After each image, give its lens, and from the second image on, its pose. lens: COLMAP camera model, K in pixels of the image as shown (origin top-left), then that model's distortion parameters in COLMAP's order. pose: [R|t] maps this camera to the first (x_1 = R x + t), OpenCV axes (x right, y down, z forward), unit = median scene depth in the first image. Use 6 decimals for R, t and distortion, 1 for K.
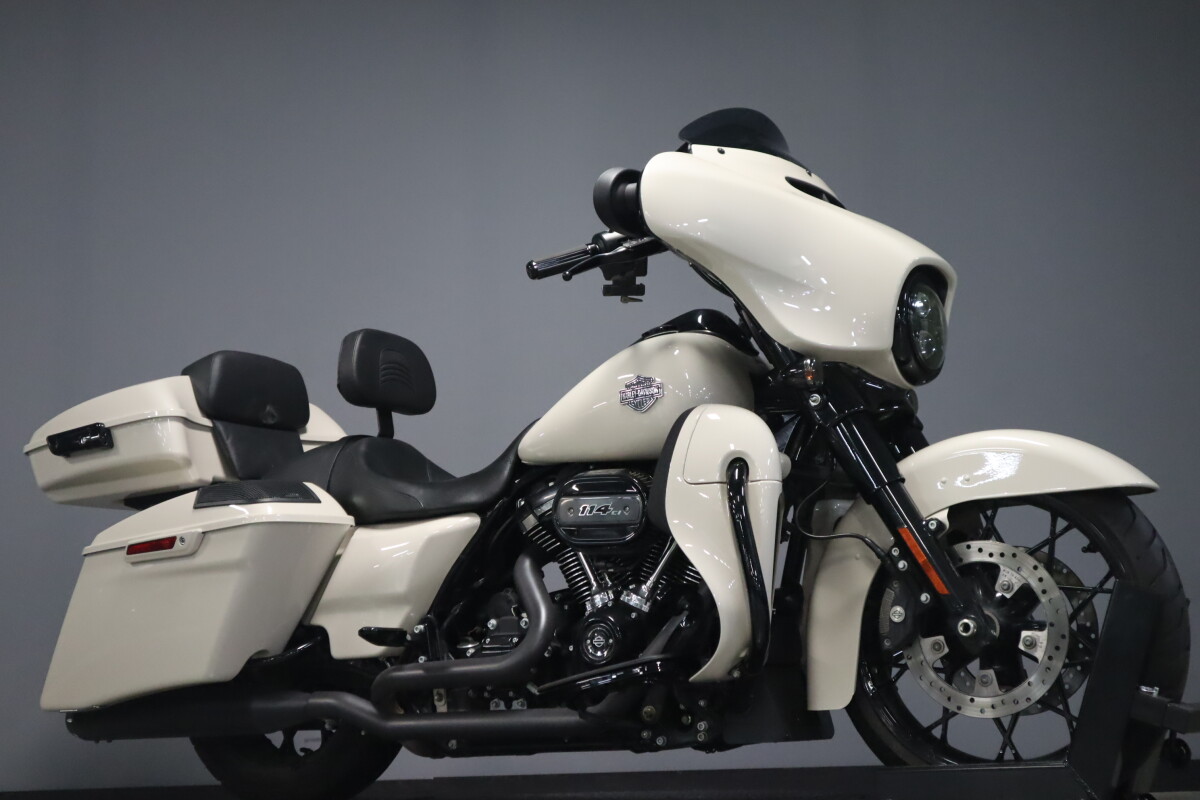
lens RADIAL K [[1074.3, 0, 600.0], [0, 1074.3, 400.0], [0, 0, 1]] dist [0.018041, 0.014331]
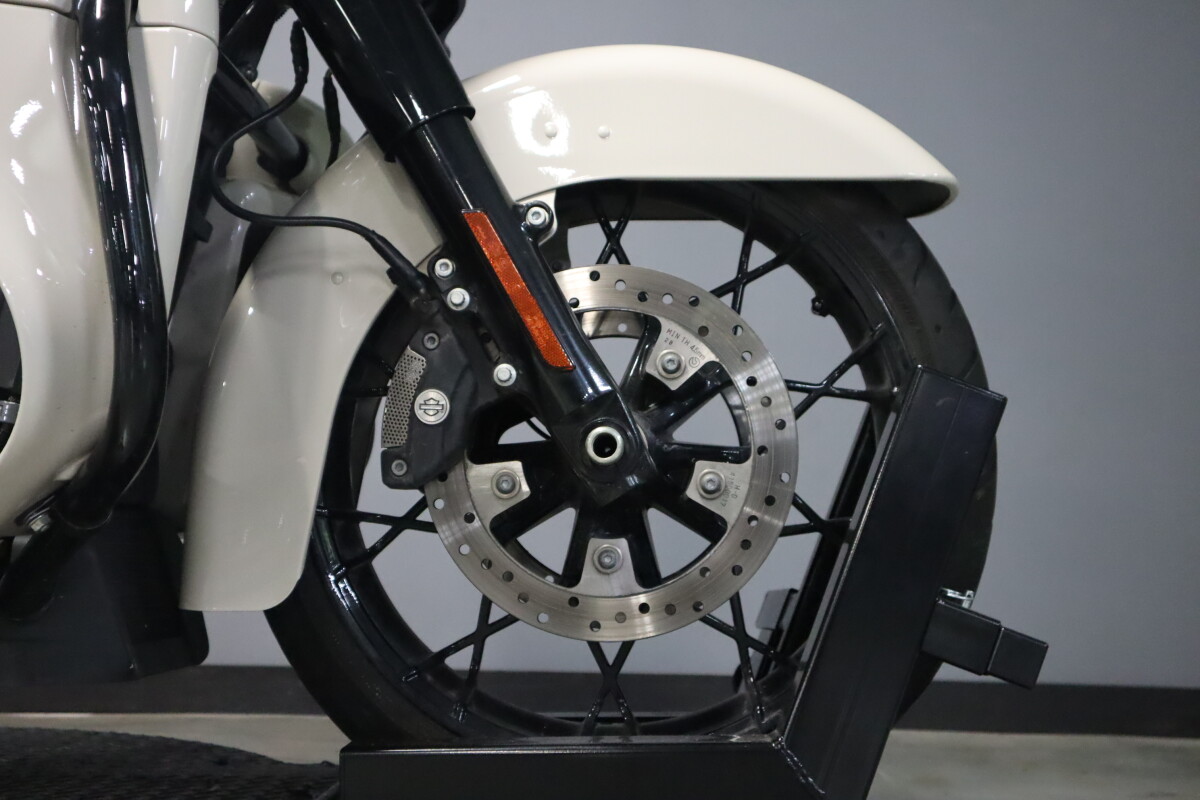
lens RADIAL K [[1600.9, 0, 600.0], [0, 1600.9, 400.0], [0, 0, 1]] dist [0.034453, 0.036956]
pose [[0.850902, 0.087752, 0.517943, -0.002401], [-0.173478, 0.977576, 0.119373, 0.106547], [-0.495854, -0.191426, 0.847045, 0.415242]]
